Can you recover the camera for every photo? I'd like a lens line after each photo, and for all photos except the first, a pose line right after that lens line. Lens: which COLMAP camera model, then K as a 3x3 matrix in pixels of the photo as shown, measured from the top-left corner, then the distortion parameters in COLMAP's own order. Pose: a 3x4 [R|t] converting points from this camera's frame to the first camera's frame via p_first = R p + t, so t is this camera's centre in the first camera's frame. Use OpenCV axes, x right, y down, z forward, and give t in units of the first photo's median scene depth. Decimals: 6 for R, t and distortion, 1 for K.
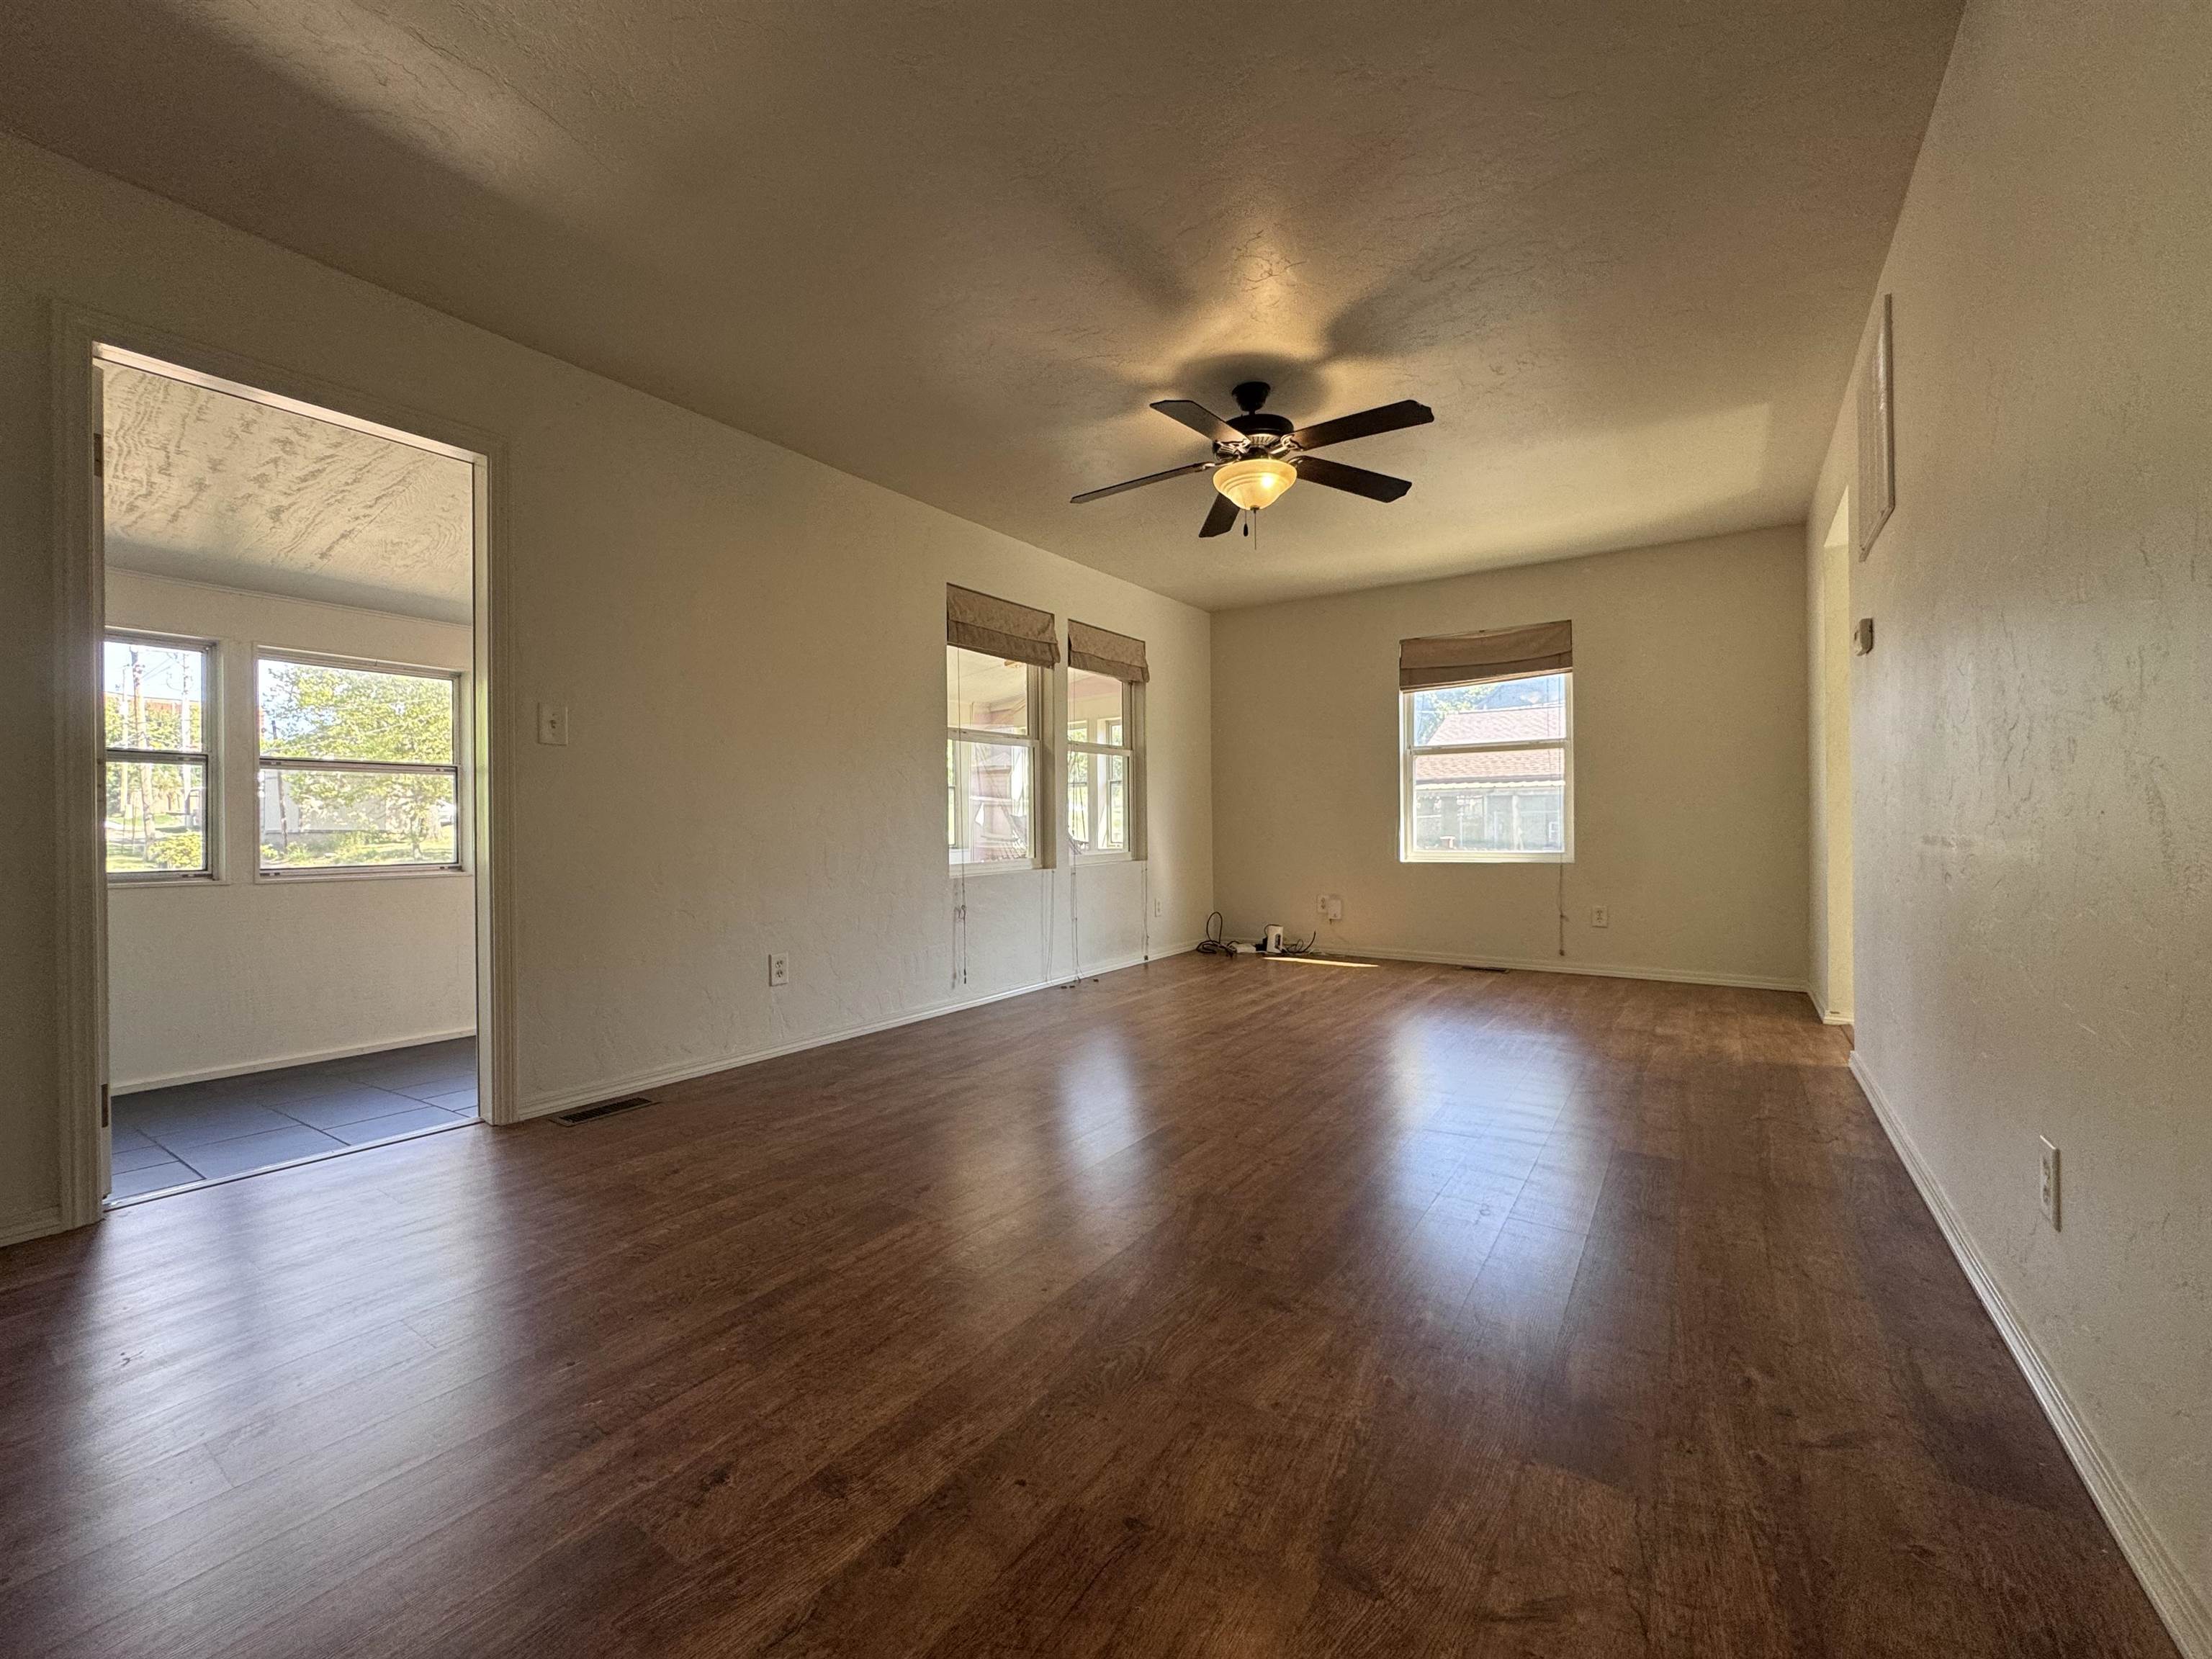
lens RADIAL K [[884.7, 0, 1103.5], [0, 884.7, 828.5], [0, 0, 1]] dist [-0.006524, 0.000632]
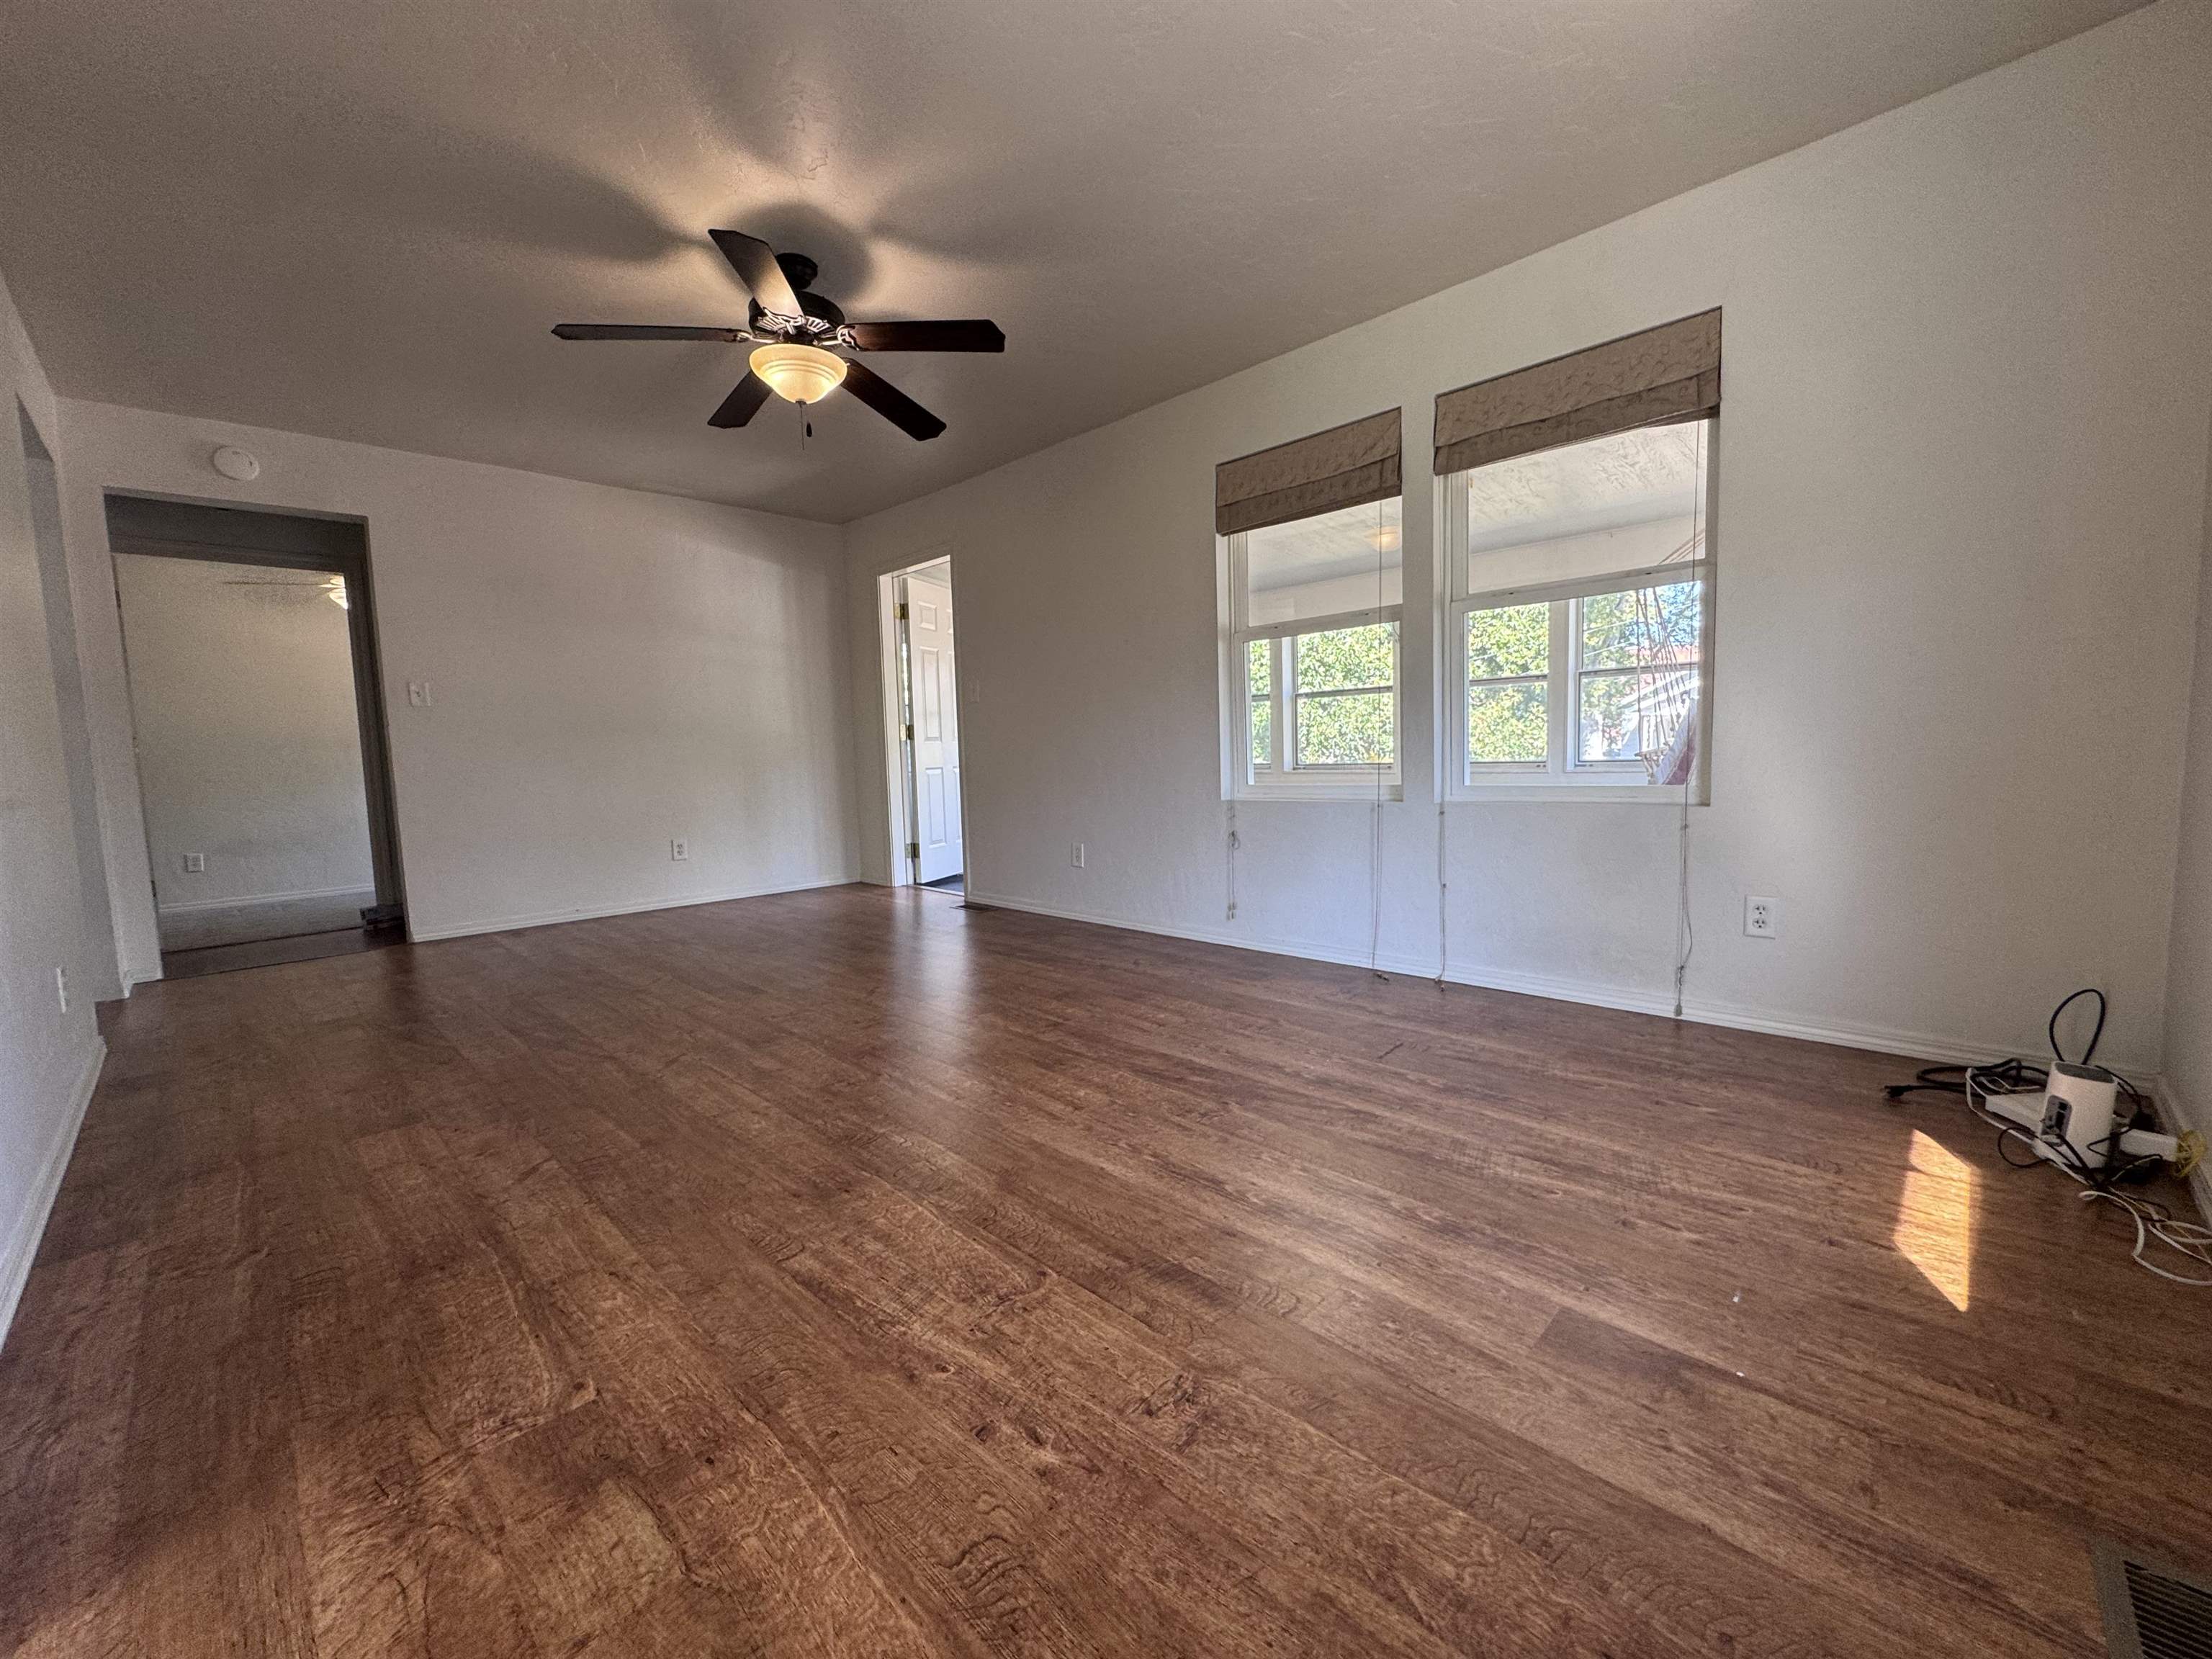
lens RADIAL K [[884.7, 0, 1103.5], [0, 884.7, 828.5], [0, 0, 1]] dist [-0.006524, 0.000632]
pose [[-0.174152, 0.107377, -0.978847, 0.710653], [0.034721, 0.994088, 0.102872, -0.011819], [0.984106, -0.016072, -0.176851, 0.991339]]
